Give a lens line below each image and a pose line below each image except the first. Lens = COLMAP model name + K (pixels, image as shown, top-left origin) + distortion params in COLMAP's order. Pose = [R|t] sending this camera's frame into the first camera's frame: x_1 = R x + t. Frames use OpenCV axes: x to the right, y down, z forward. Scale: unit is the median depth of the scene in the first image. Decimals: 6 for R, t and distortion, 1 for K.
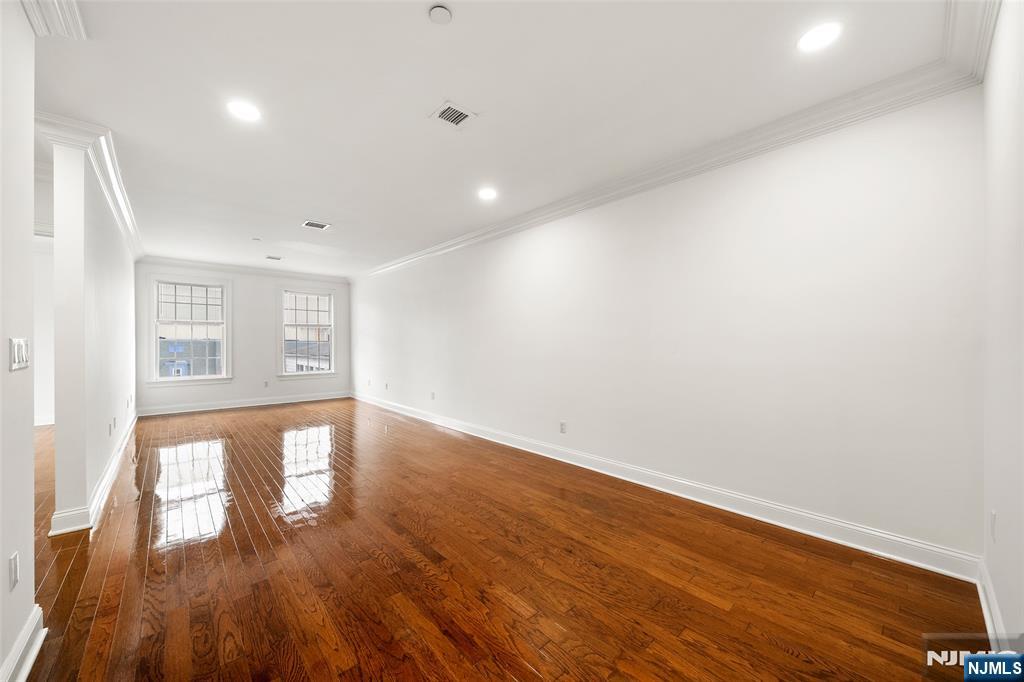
lens RADIAL K [[374.9, 0, 514.6], [0, 374.9, 348.0], [0, 0, 1]] dist [-0.004093, -0.000009]
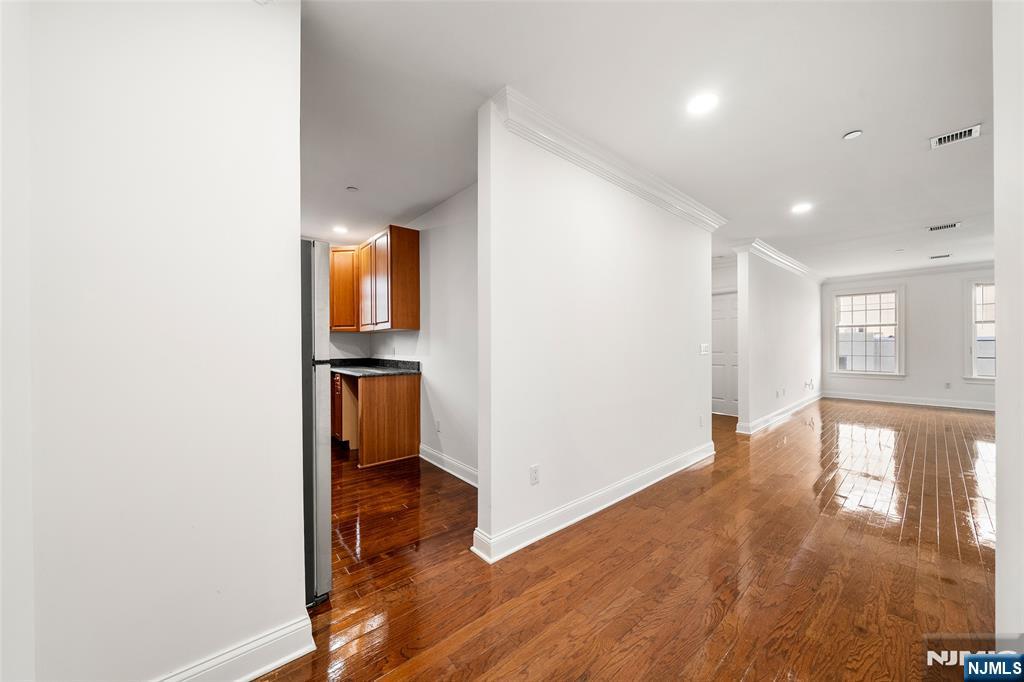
lens RADIAL K [[353.9, 0, 505.9], [0, 353.9, 343.9], [0, 0, 1]] dist [-0.002650, -0.000809]
pose [[-0.053024, -0.003636, -0.998587, 0.334618], [-0.005325, 0.999980, -0.003358, -0.000888], [0.998579, 0.005139, -0.053042, -0.091201]]
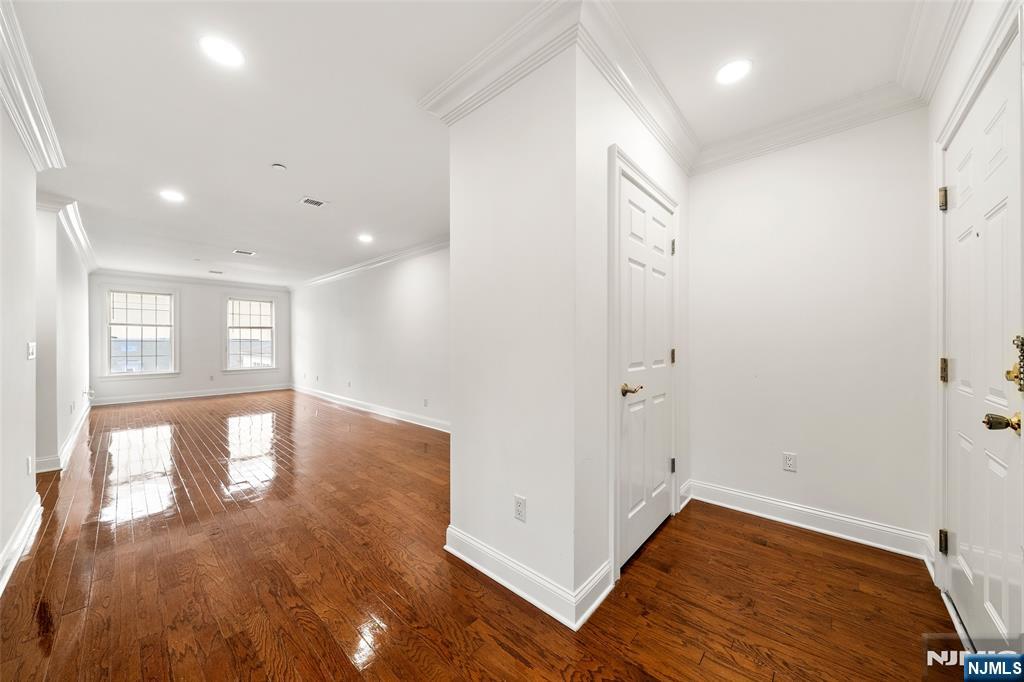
lens RADIAL K [[353.9, 0, 512.8], [0, 353.9, 344.5], [0, 0, 1]] dist [-0.002650, -0.000809]
pose [[0.995775, -0.002331, 0.091802, 0.197645], [0.002831, 0.999982, -0.005321, 0.000664], [-0.091788, 0.005559, 0.995763, -0.211705]]
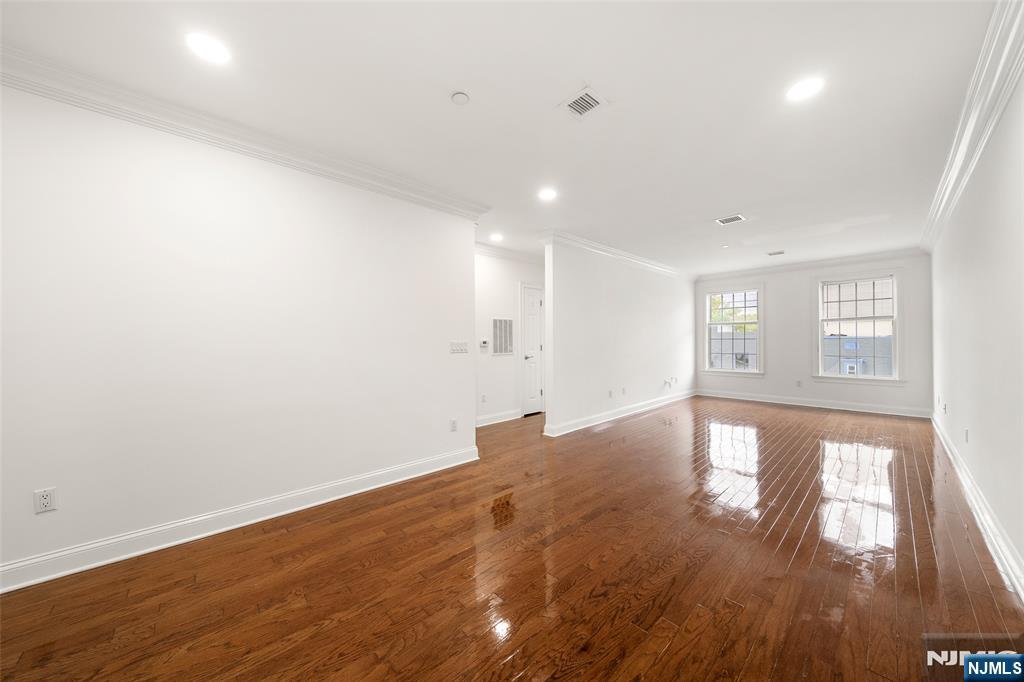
lens RADIAL K [[353.9, 0, 505.5], [0, 353.9, 343.2], [0, 0, 1]] dist [-0.002650, -0.000809]
pose [[0.003133, 0.007428, -0.999968, 0.264644], [-0.011437, 0.999907, 0.007391, -0.005469], [0.999930, 0.011414, 0.003218, 0.285436]]
